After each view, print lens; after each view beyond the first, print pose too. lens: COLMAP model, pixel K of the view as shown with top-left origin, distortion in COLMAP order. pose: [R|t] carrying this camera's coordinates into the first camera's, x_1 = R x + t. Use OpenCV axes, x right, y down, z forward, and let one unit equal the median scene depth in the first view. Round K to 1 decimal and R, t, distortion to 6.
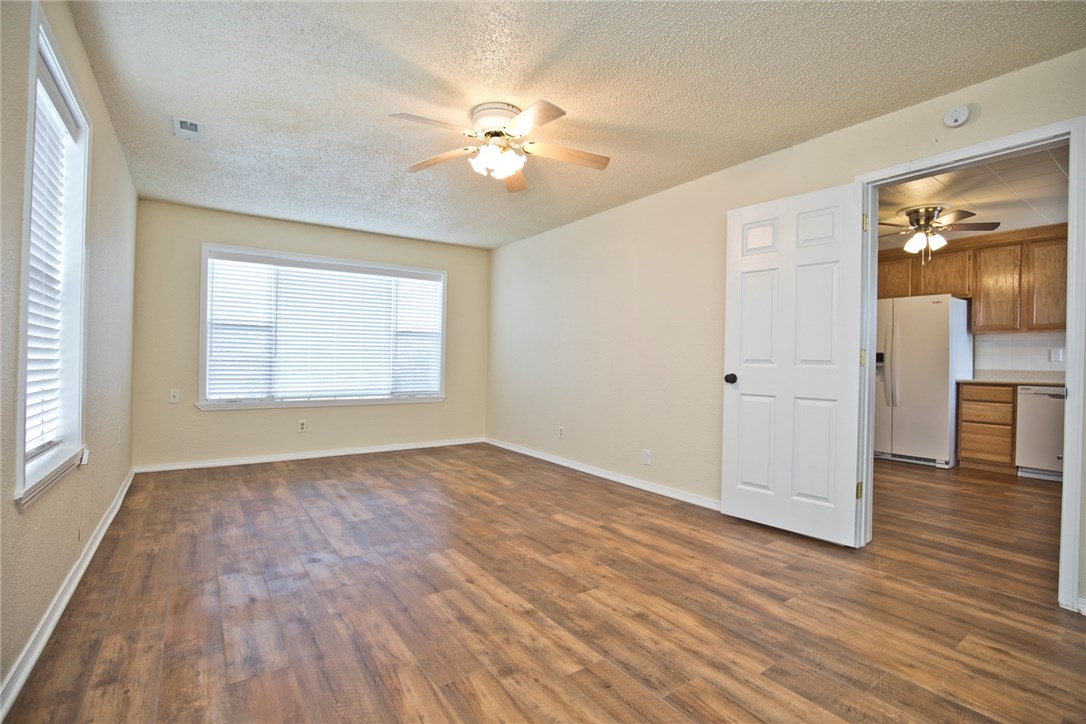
lens RADIAL K [[499.5, 0, 547.9], [0, 499.5, 362.7], [0, 0, 1]] dist [-0.028240, 0.005046]
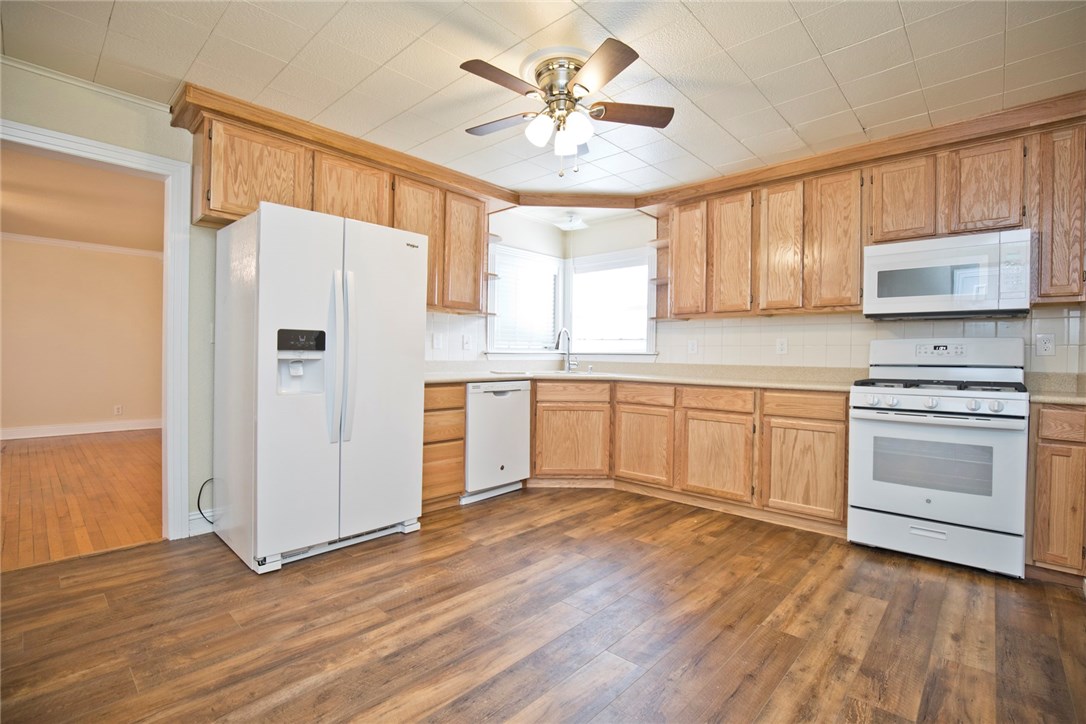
lens RADIAL K [[499.5, 0, 561.4], [0, 499.5, 363.9], [0, 0, 1]] dist [-0.028240, 0.005046]
pose [[-0.200025, -0.034036, 0.979200, 0.111080], [-0.010824, 0.999412, 0.032527, -0.004131], [-0.979731, -0.004093, -0.200276, 0.543497]]
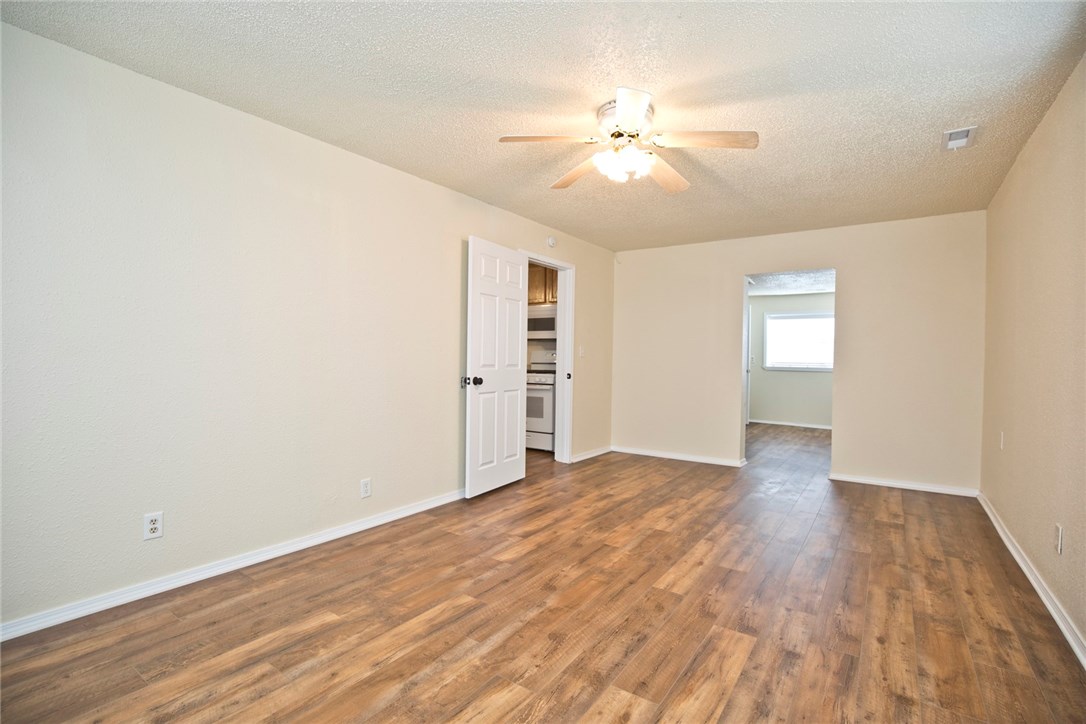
lens RADIAL K [[499.5, 0, 553.1], [0, 499.5, 362.2], [0, 0, 1]] dist [-0.028240, 0.005046]
pose [[-0.344674, -0.032070, 0.938174, -1.289751], [-0.017980, 0.999458, 0.027560, -0.079238], [-0.938550, -0.007369, -0.345064, 1.980512]]
